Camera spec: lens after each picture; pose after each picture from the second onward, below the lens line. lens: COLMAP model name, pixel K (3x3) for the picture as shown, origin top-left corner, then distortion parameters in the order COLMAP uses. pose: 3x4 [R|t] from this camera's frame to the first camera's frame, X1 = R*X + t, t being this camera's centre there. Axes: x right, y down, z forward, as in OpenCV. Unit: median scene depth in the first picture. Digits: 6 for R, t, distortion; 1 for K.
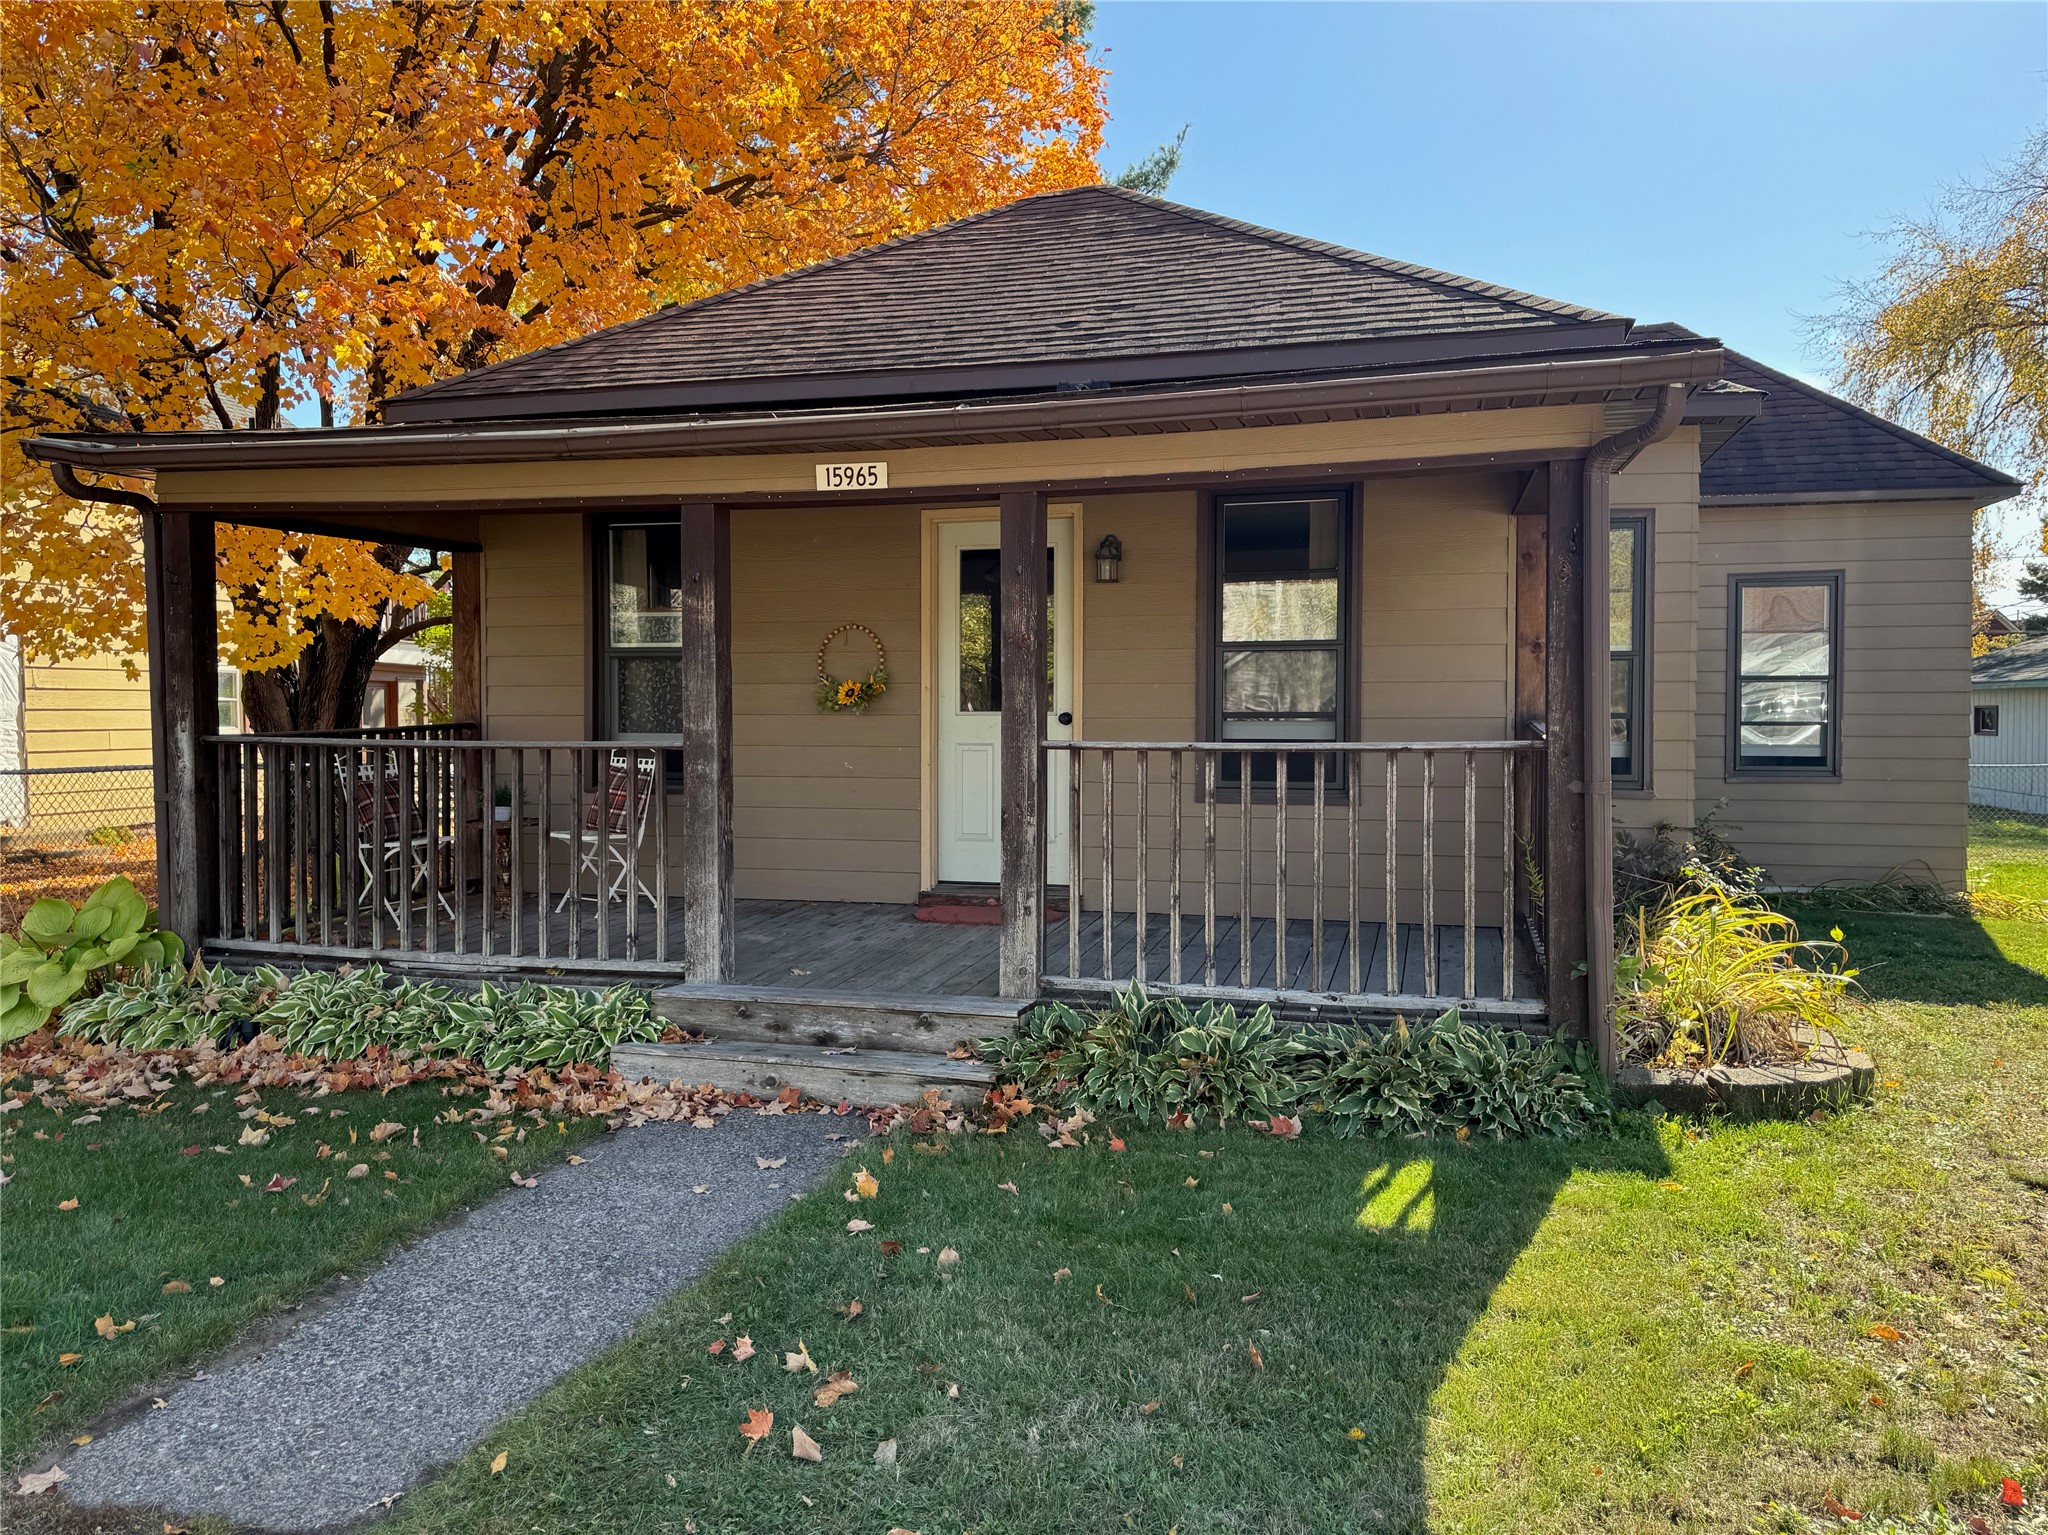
lens RADIAL K [[1462.2, 0, 1023.2], [0, 1462.2, 740.6], [0, 0, 1]] dist [0.162226, -0.277064]
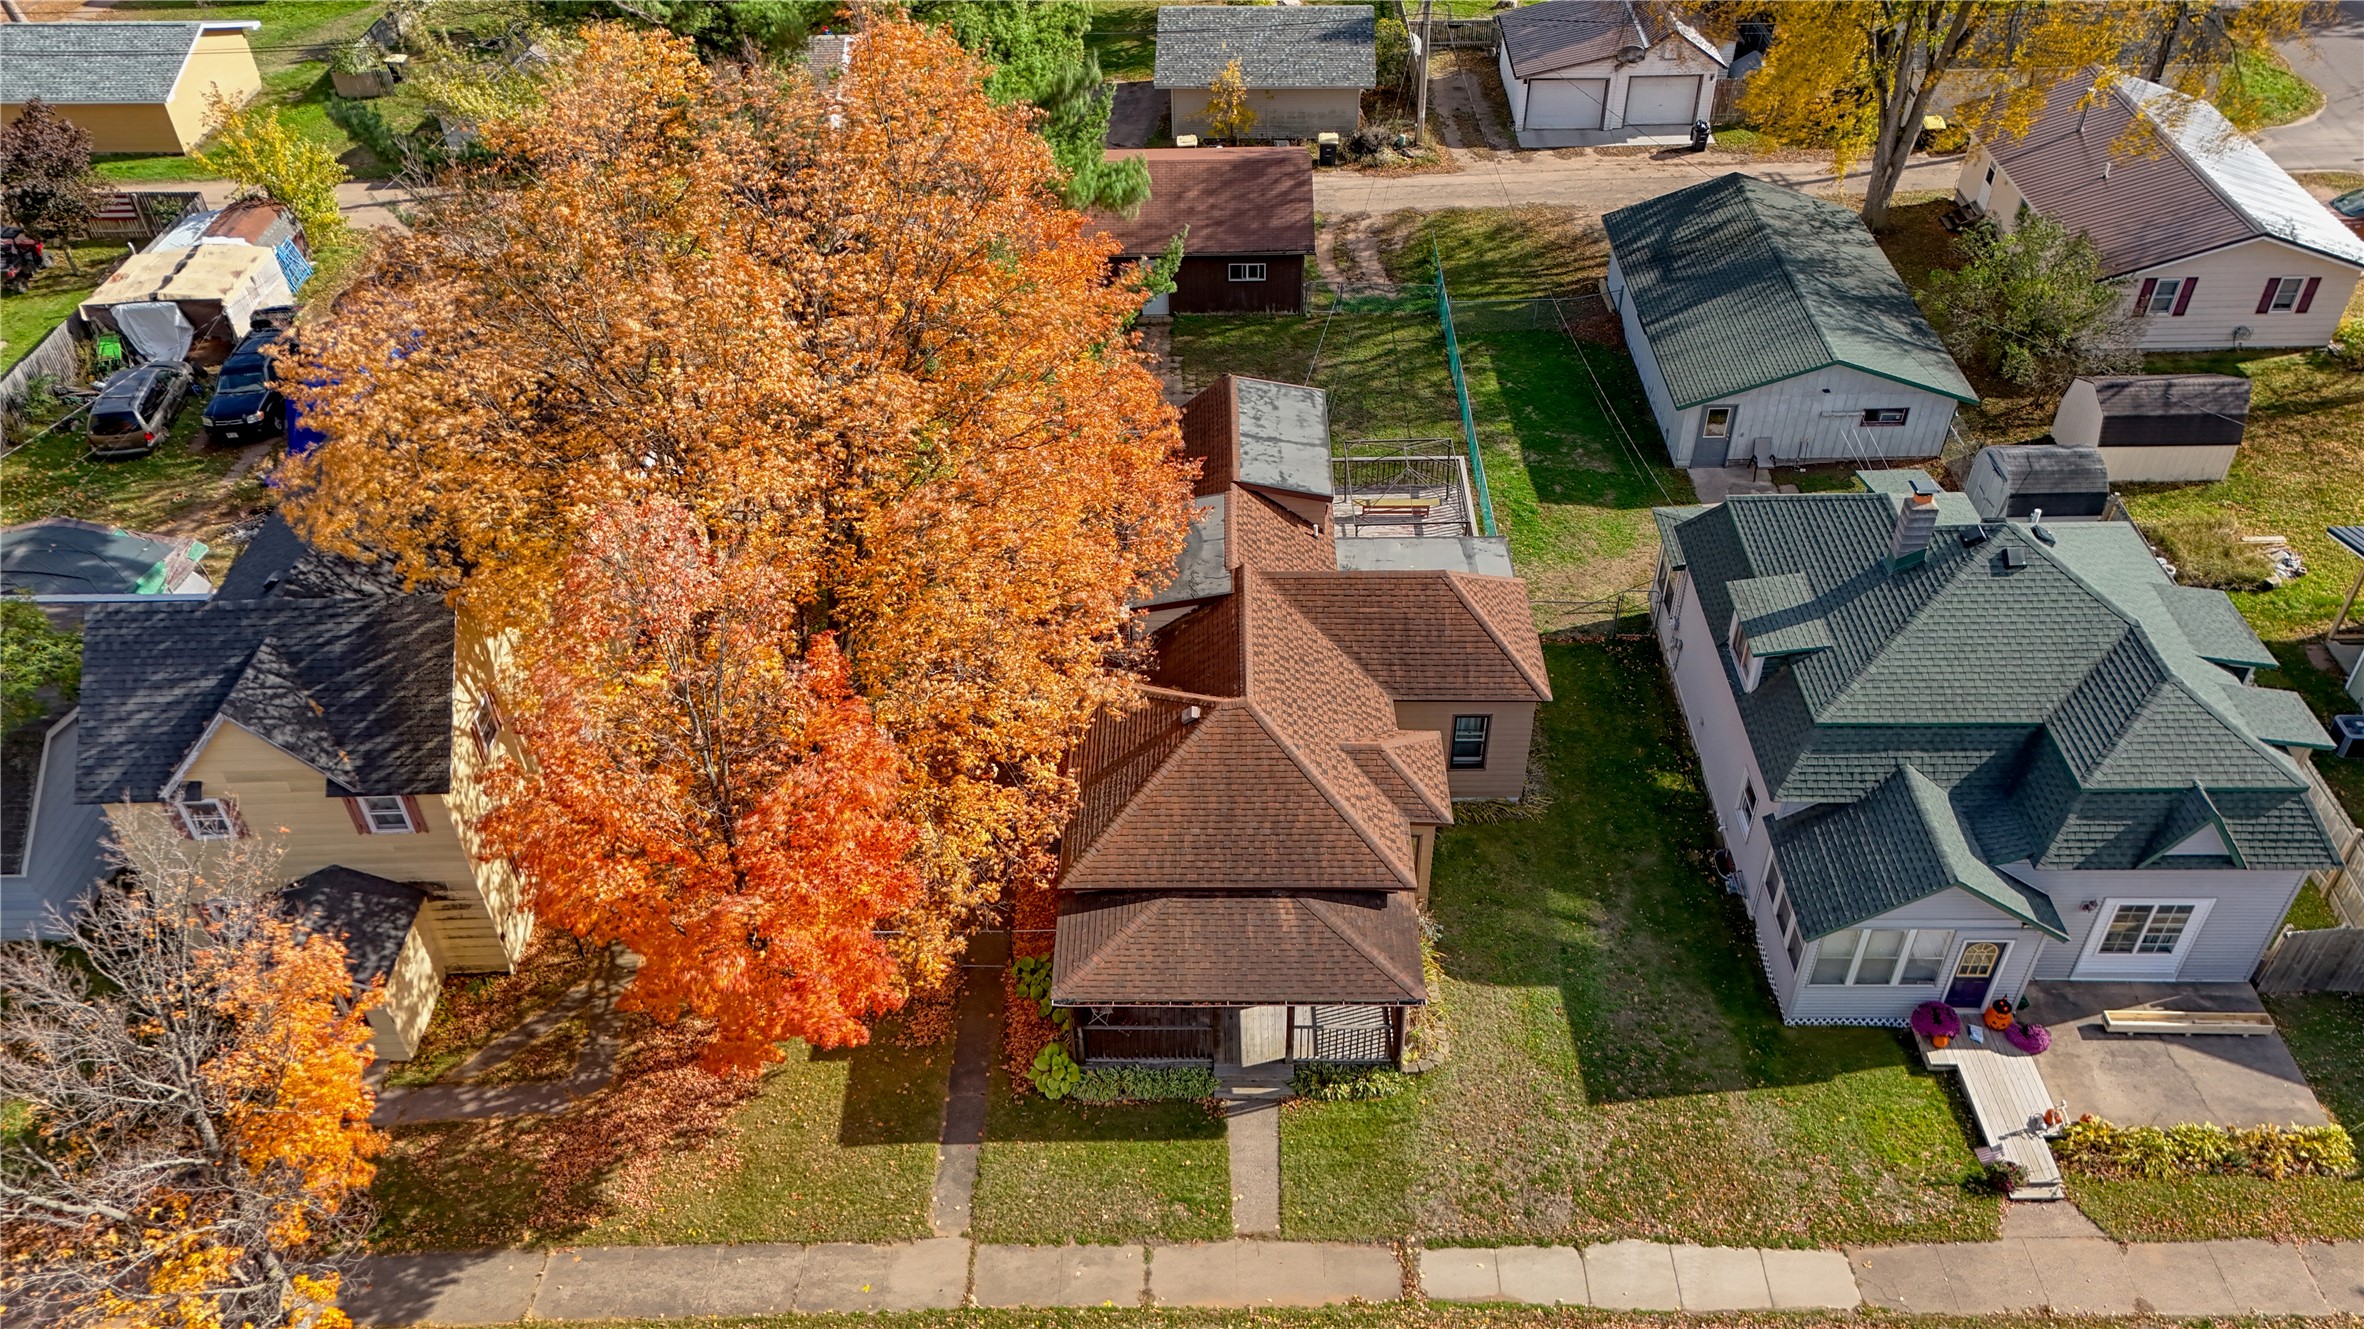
lens RADIAL K [[1759.4, 0, 1182.0], [0, 1759.4, 664.5], [0, 0, 1]] dist [0.042715, -0.036825]
pose [[0.964738, -0.185215, 0.187019, -1.140968], [0.027584, 0.777756, 0.627960, -4.319556], [-0.261764, -0.600658, 0.755440, -2.395192]]
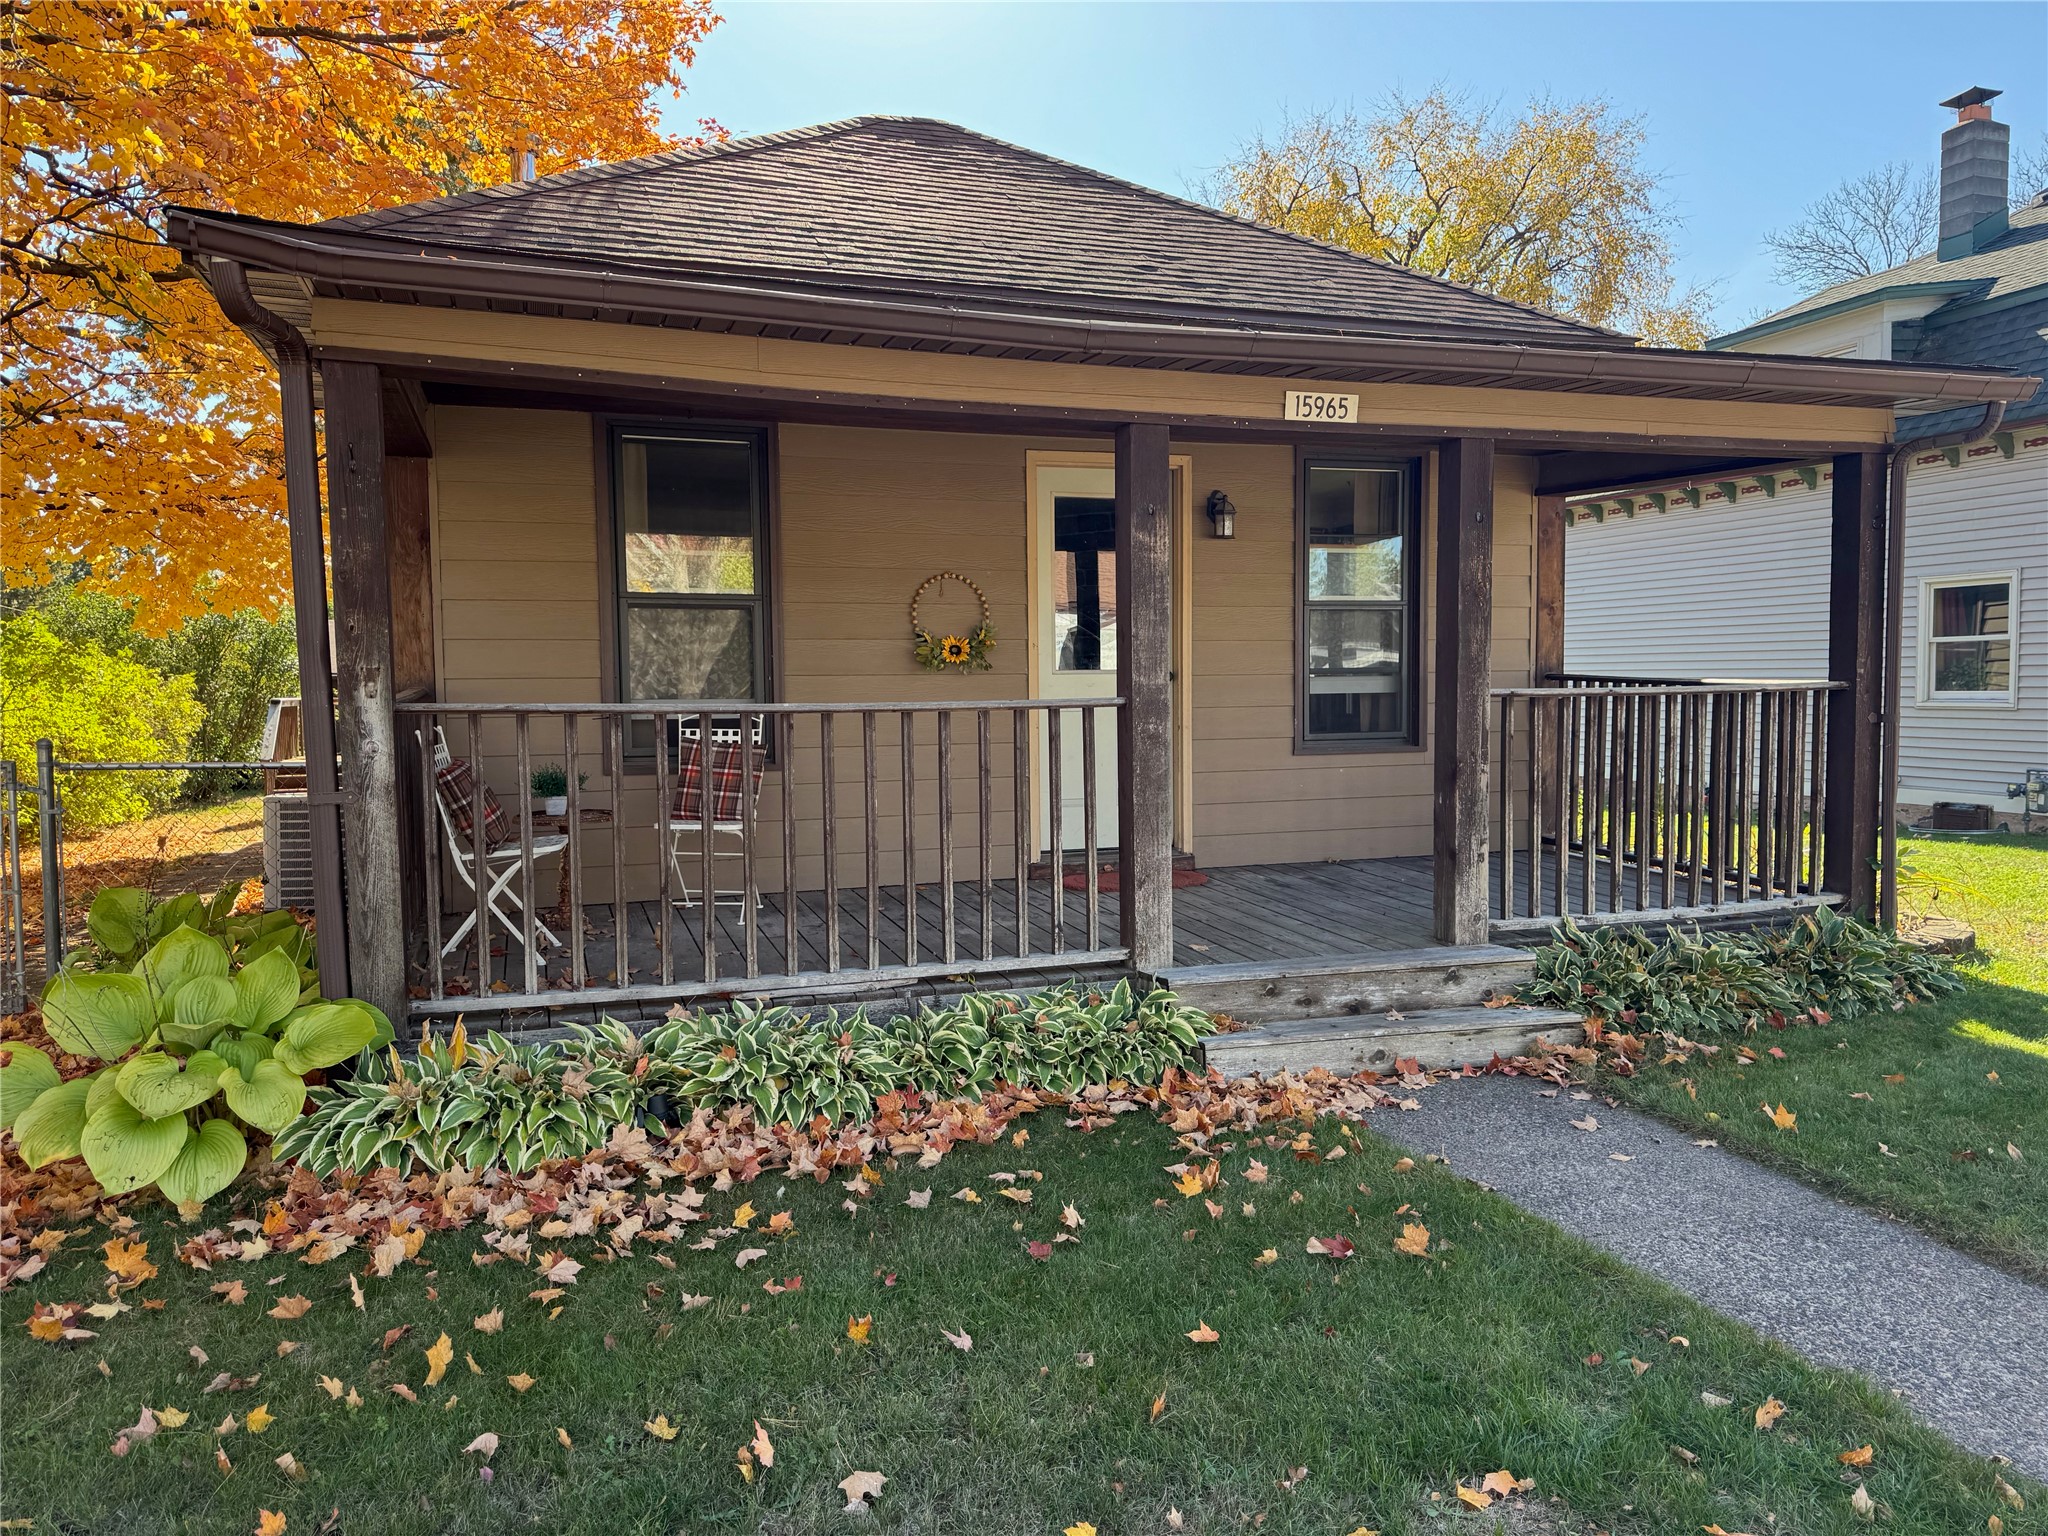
lens RADIAL K [[1428.9, 0, 1024.0], [0, 1428.9, 768.0], [0, 0, 1]] dist [0.182886, -0.354747]
pose [[0.824851, -0.041906, 0.563794, -0.767844], [0.022537, 0.998894, 0.041275, 0.005728], [-0.564900, -0.021339, 0.824883, 0.333578]]
